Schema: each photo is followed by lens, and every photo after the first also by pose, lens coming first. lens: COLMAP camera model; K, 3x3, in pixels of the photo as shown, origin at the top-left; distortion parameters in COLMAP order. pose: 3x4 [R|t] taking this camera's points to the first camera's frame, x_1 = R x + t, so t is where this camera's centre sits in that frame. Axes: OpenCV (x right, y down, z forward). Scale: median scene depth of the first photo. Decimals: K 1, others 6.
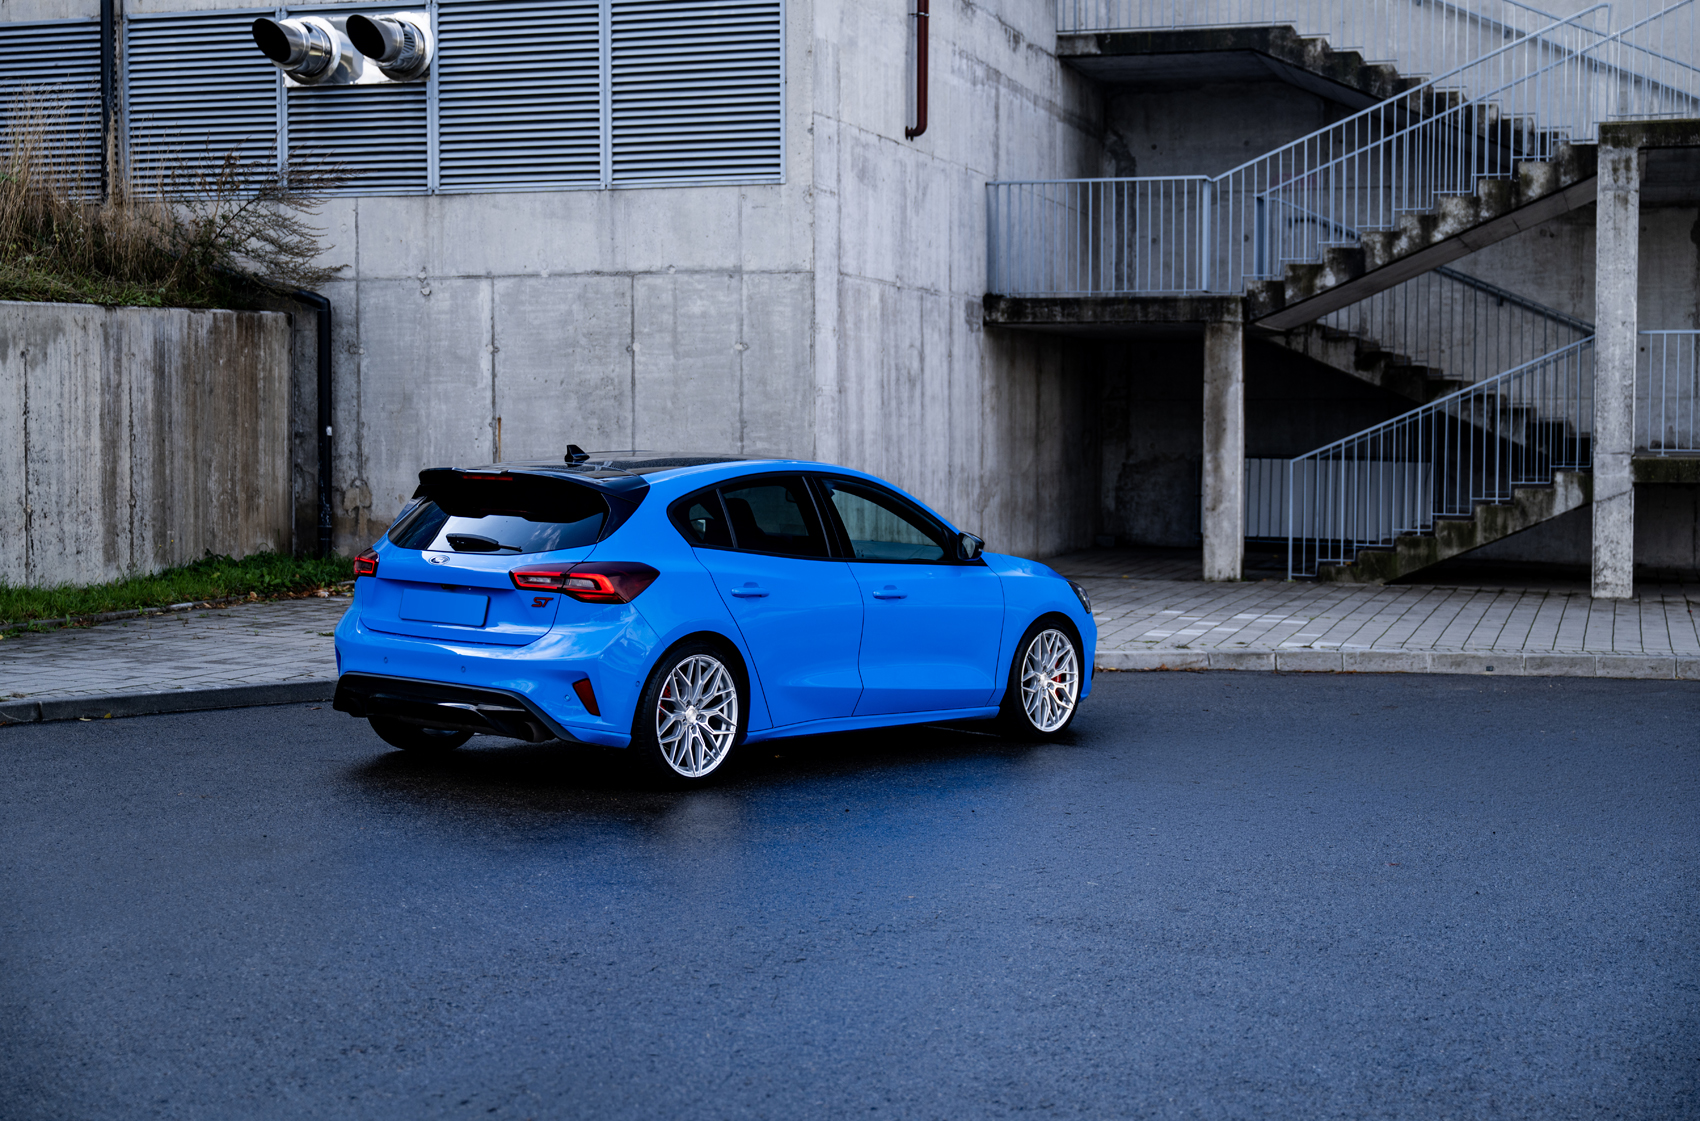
lens RADIAL K [[2500.2, 0, 842.7], [0, 2500.2, 555.6], [0, 0, 1]] dist [0.011051, -0.045677]
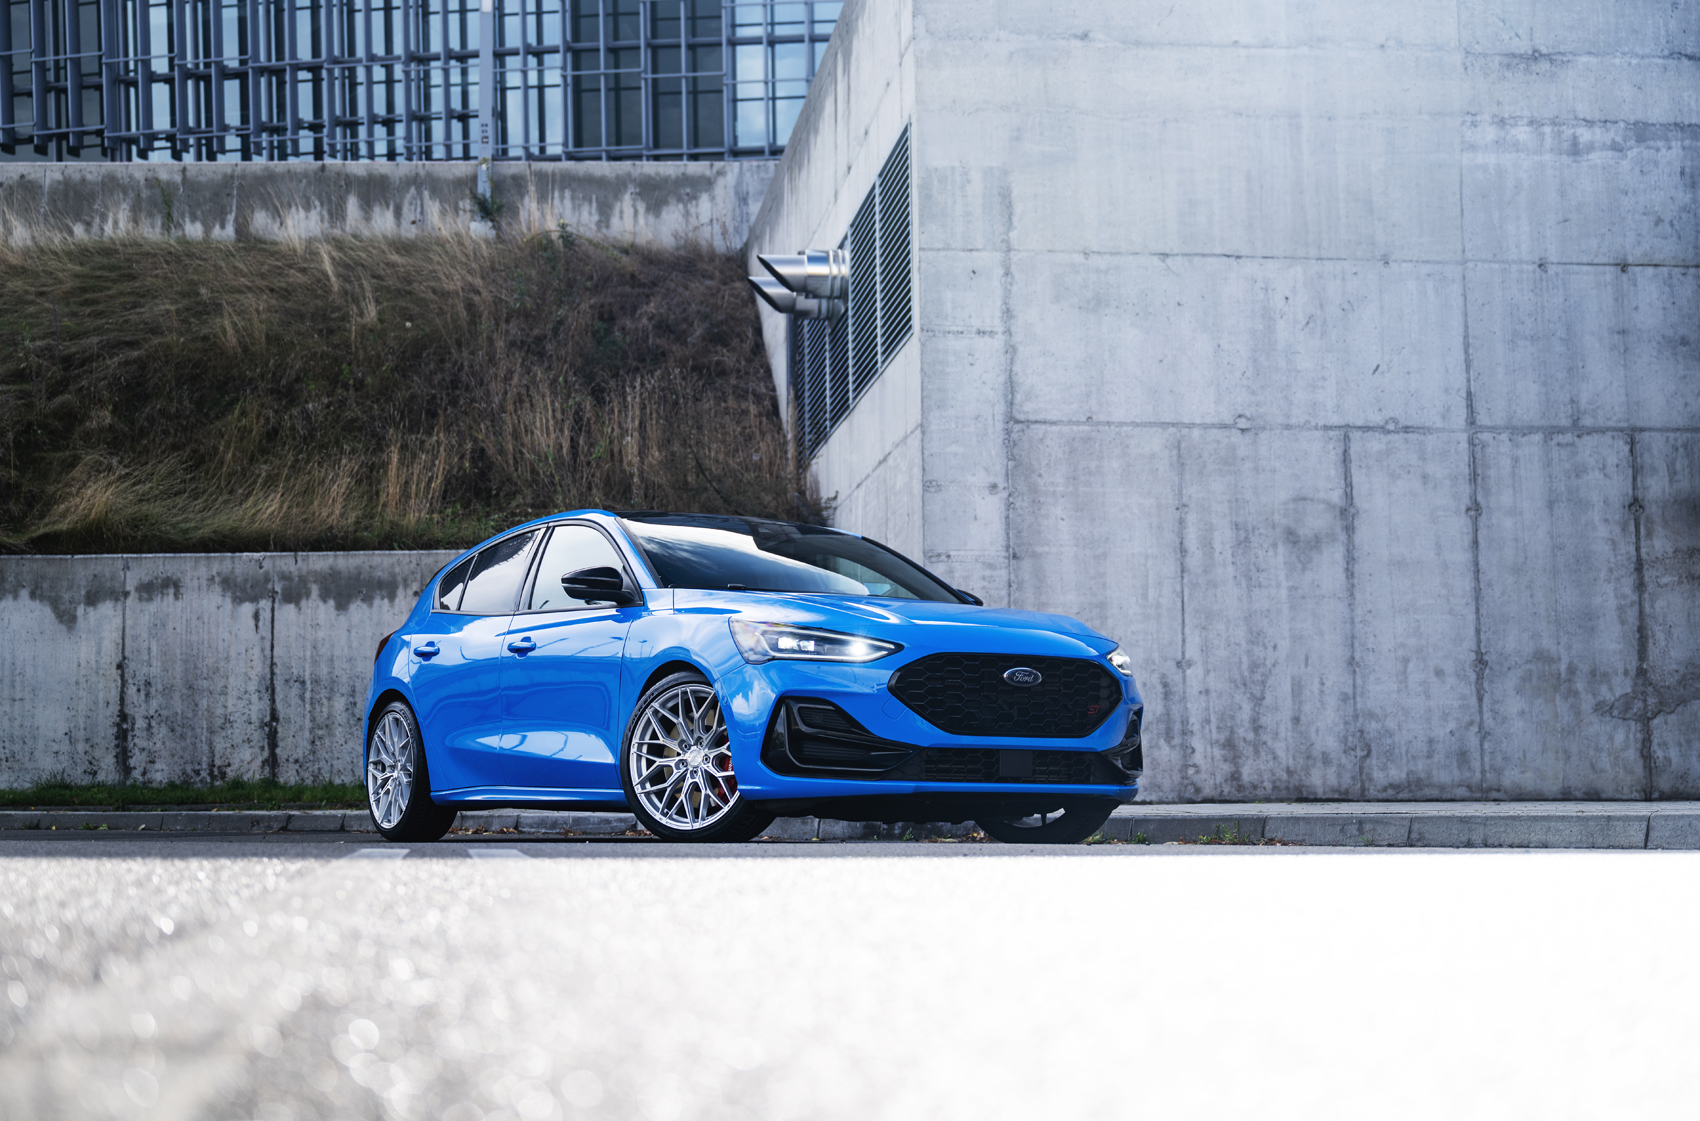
lens RADIAL K [[2511.2, 0, 855.4], [0, 2511.2, 542.7], [0, 0, 1]] dist [0.005796, 0.004596]
pose [[0.434516, -0.119048, -0.892762, 0.725637], [-0.038622, 0.987851, -0.150525, 0.059568], [0.899836, 0.099886, 0.424639, 0.571776]]
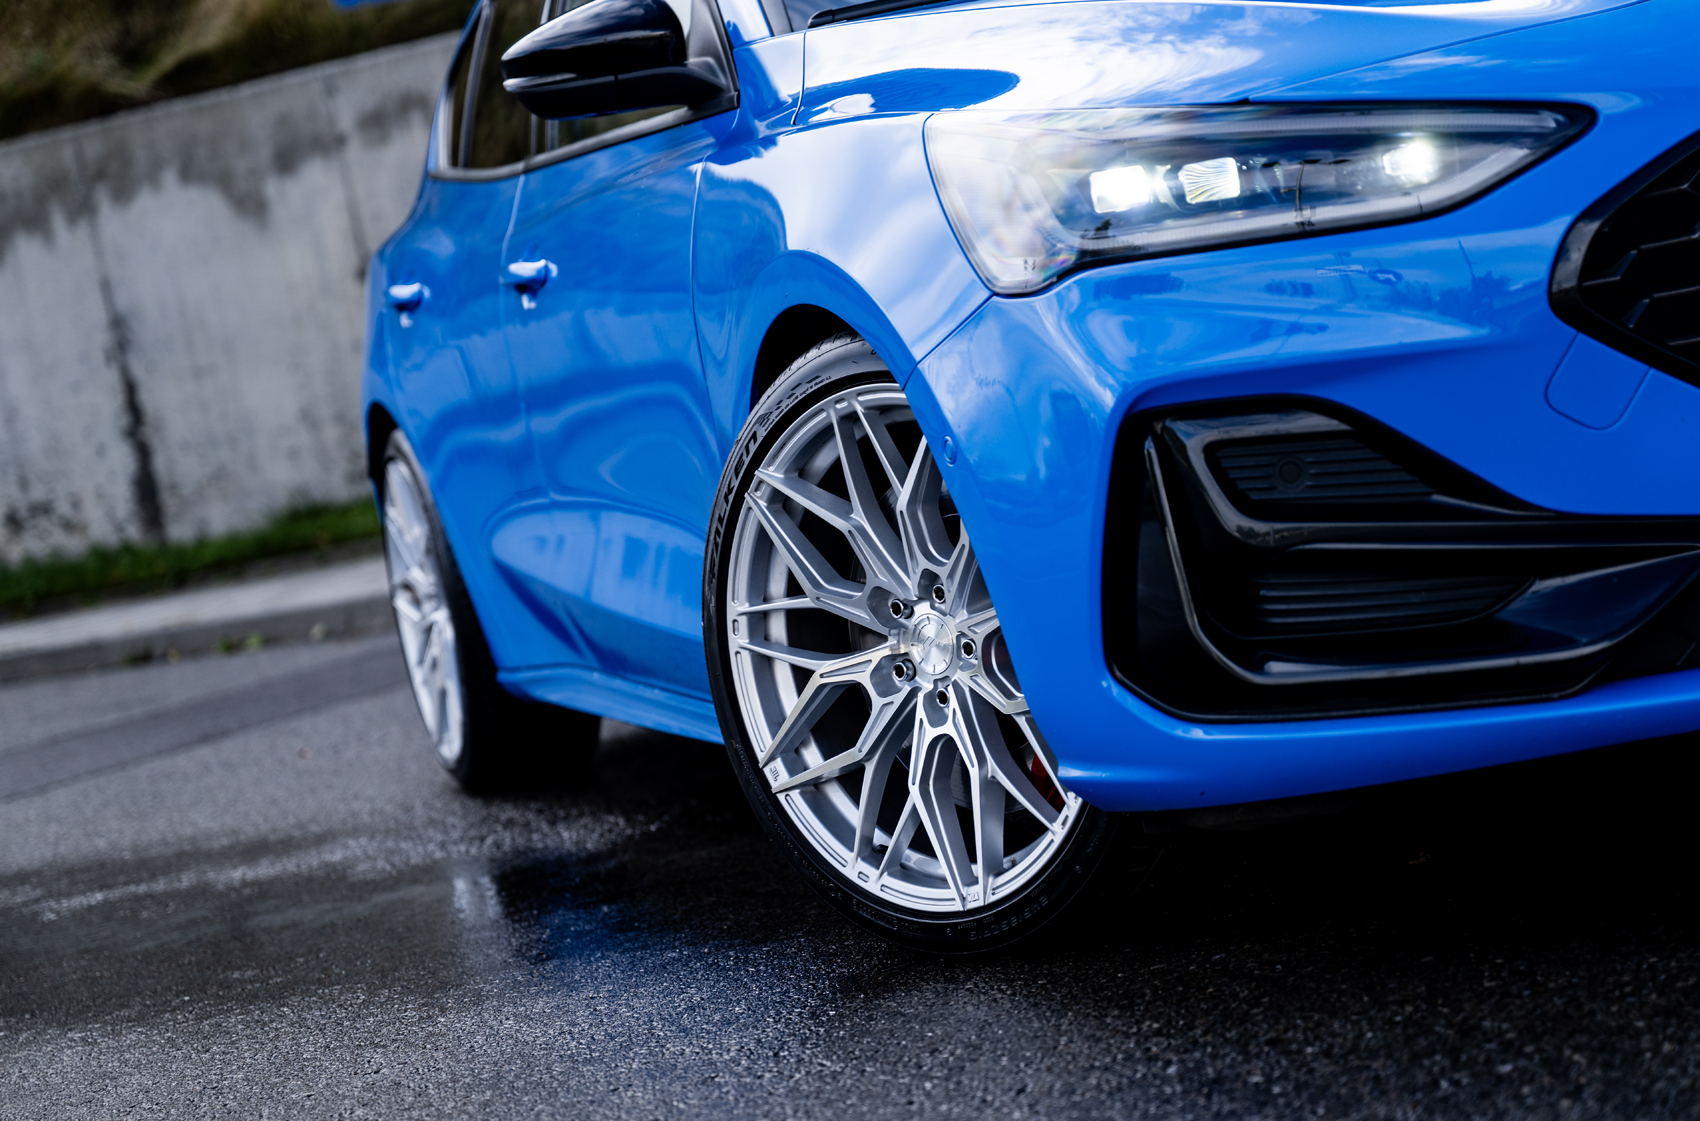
lens RADIAL K [[3642.1, 0, 850.0], [0, 3642.1, 560.5], [0, 0, 1]] dist [0.011122, 0.206721]
pose [[0.162765, 0.005358, -0.986650, 0.483620], [0.146267, 0.988805, 0.029499, 0.021245], [0.975763, -0.149116, 0.160159, 0.708195]]
